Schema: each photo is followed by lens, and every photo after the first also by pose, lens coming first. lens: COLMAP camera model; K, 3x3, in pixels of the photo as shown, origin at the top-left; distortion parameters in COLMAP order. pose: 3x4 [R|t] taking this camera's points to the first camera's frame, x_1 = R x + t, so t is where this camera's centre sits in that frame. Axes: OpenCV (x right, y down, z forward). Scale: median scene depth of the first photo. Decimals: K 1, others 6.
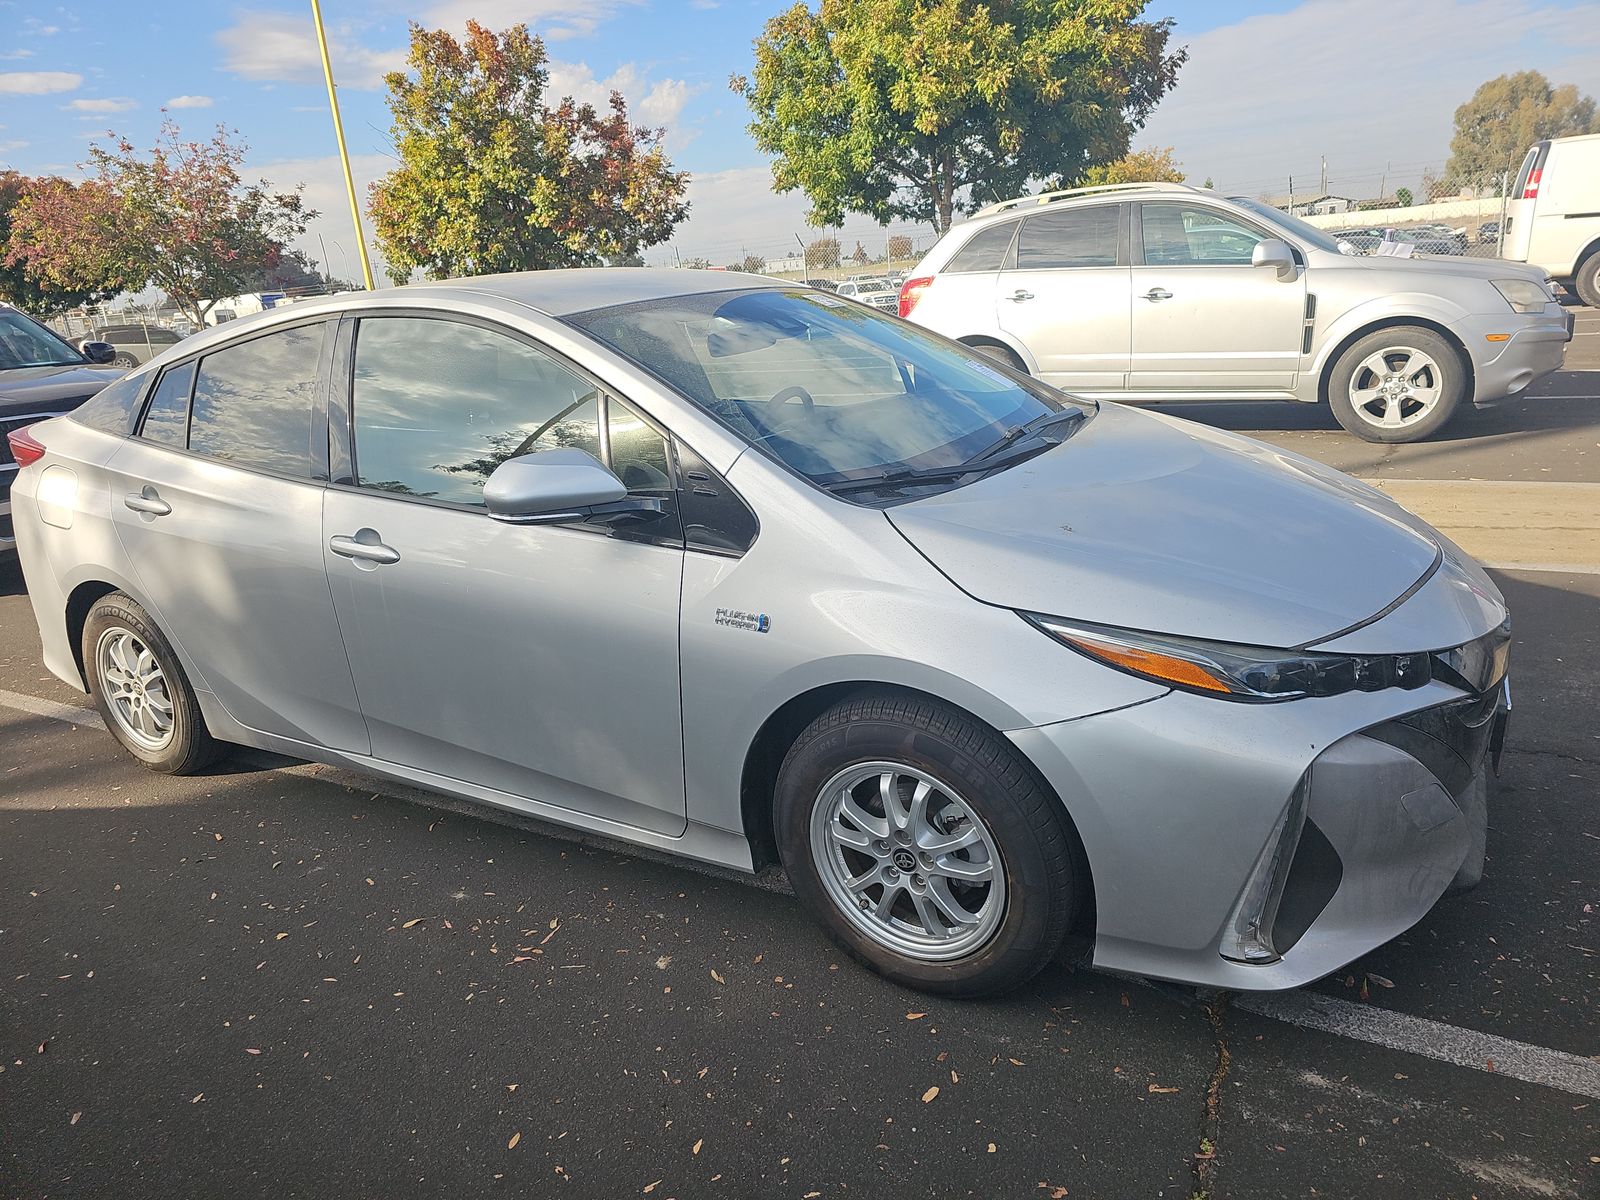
lens RADIAL K [[1076.4, 0, 805.8], [0, 1076.4, 592.2], [0, 0, 1]] dist [0.014941, -0.017606]
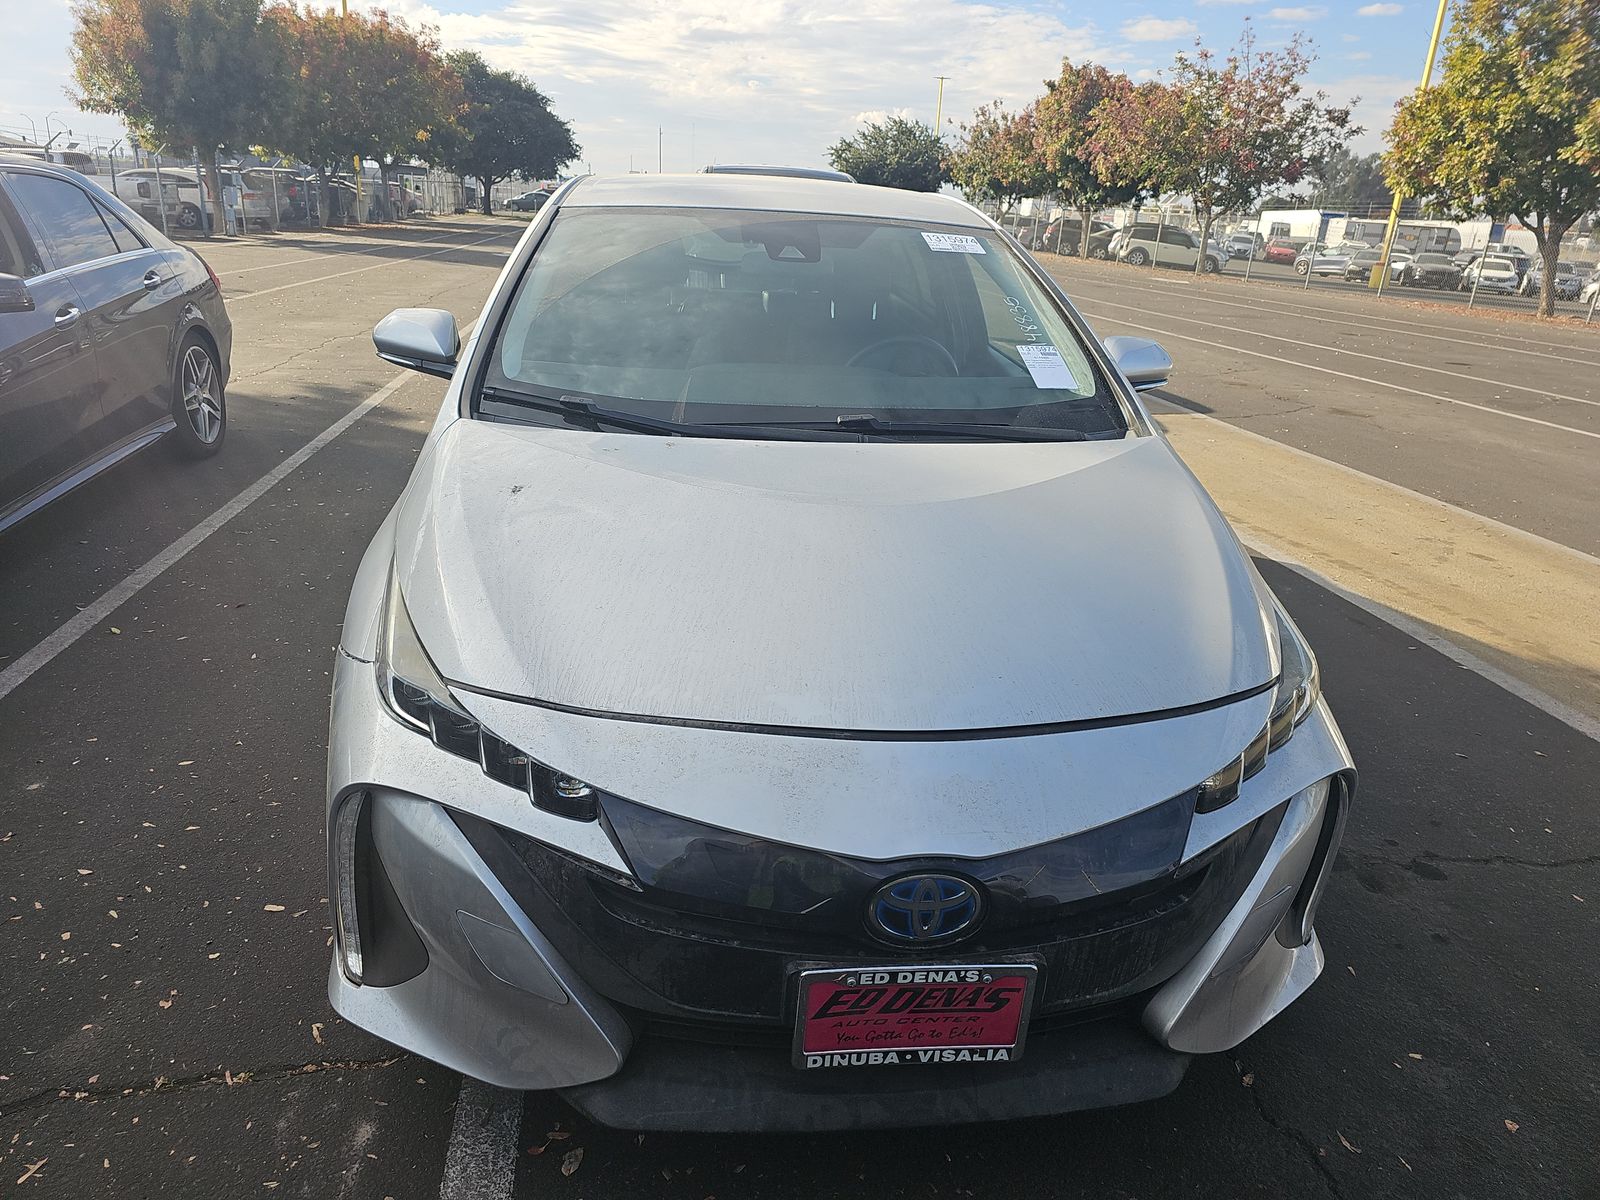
lens RADIAL K [[1076.4, 0, 798.8], [0, 1076.4, 595.7], [0, 0, 1]] dist [0.014941, -0.017606]
pose [[0.594385, 0.371305, -0.713329, 0.107415], [-0.319426, 0.923059, 0.214311, -0.025031], [0.738020, 0.100473, 0.667257, 0.057523]]
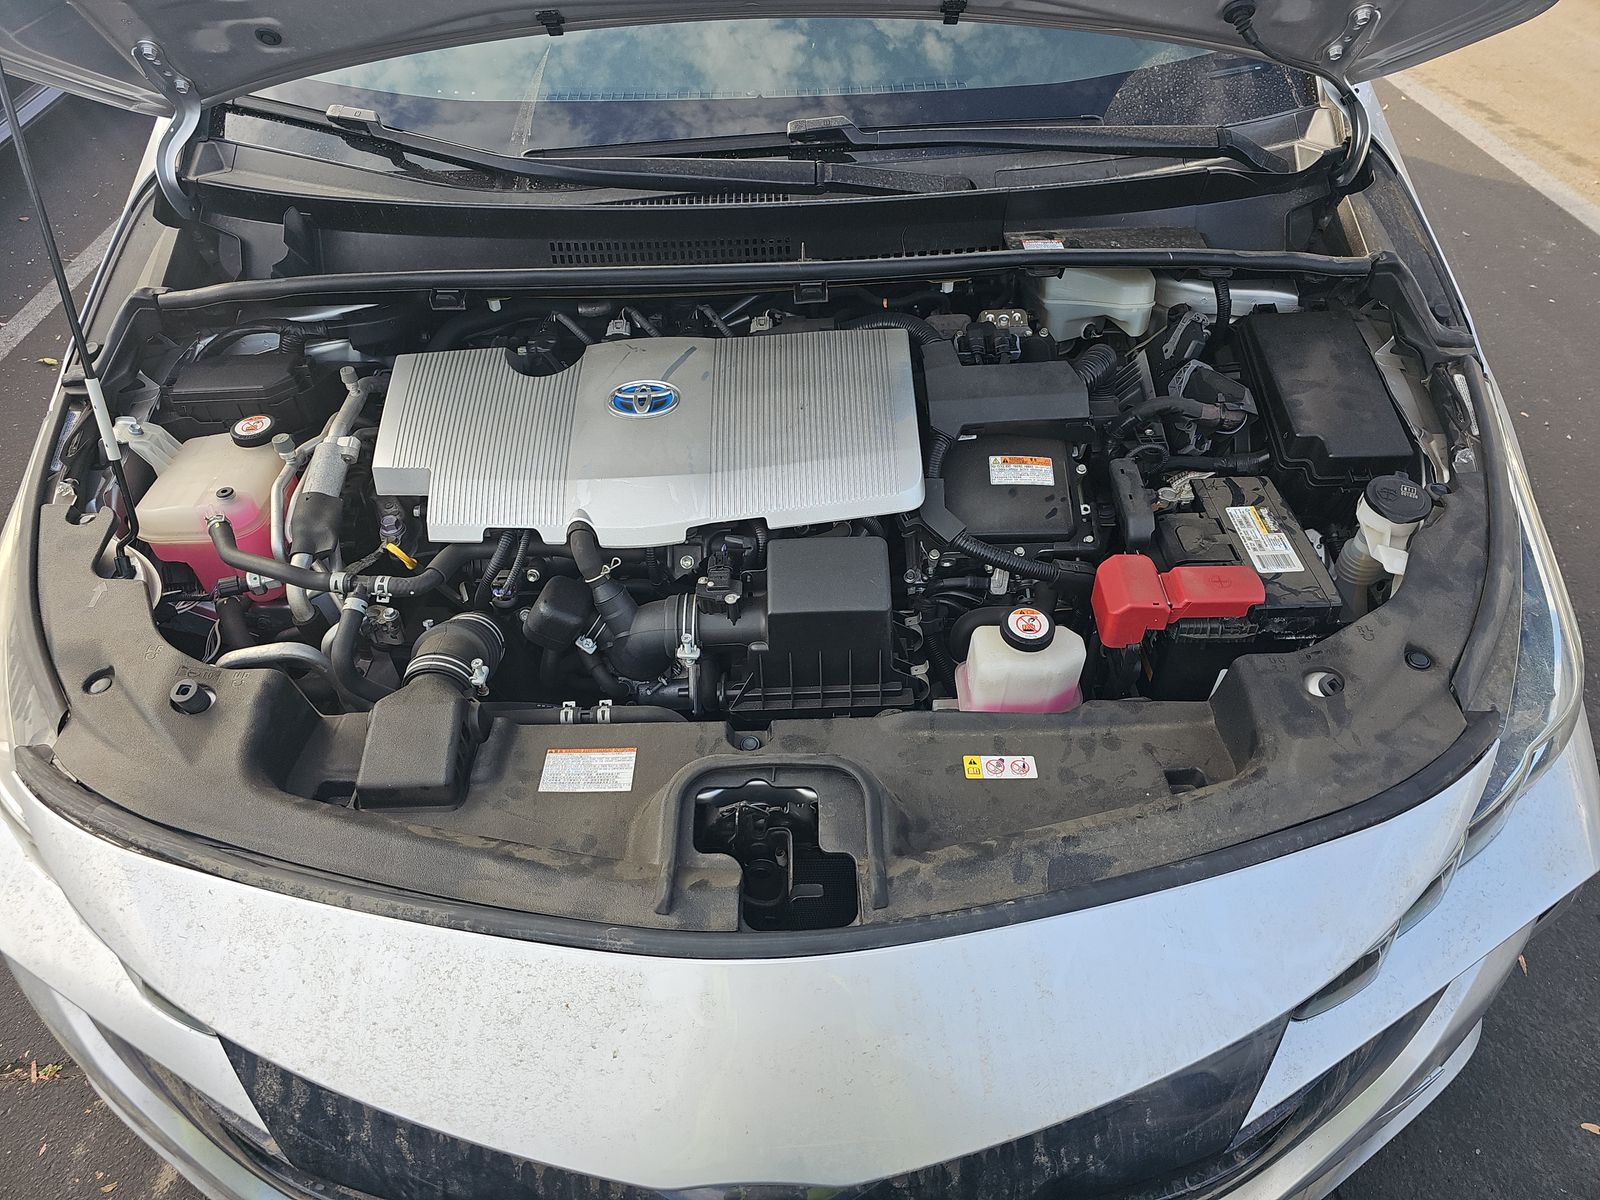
lens RADIAL K [[1076.4, 0, 799.5], [0, 1076.4, 608.8], [0, 0, 1]] dist [0.014941, -0.017606]
pose [[0.501352, 0.635778, -0.586883, 0.081118], [-0.260651, 0.757755, 0.598221, -0.036055], [0.825050, -0.146948, 0.545618, 0.092903]]
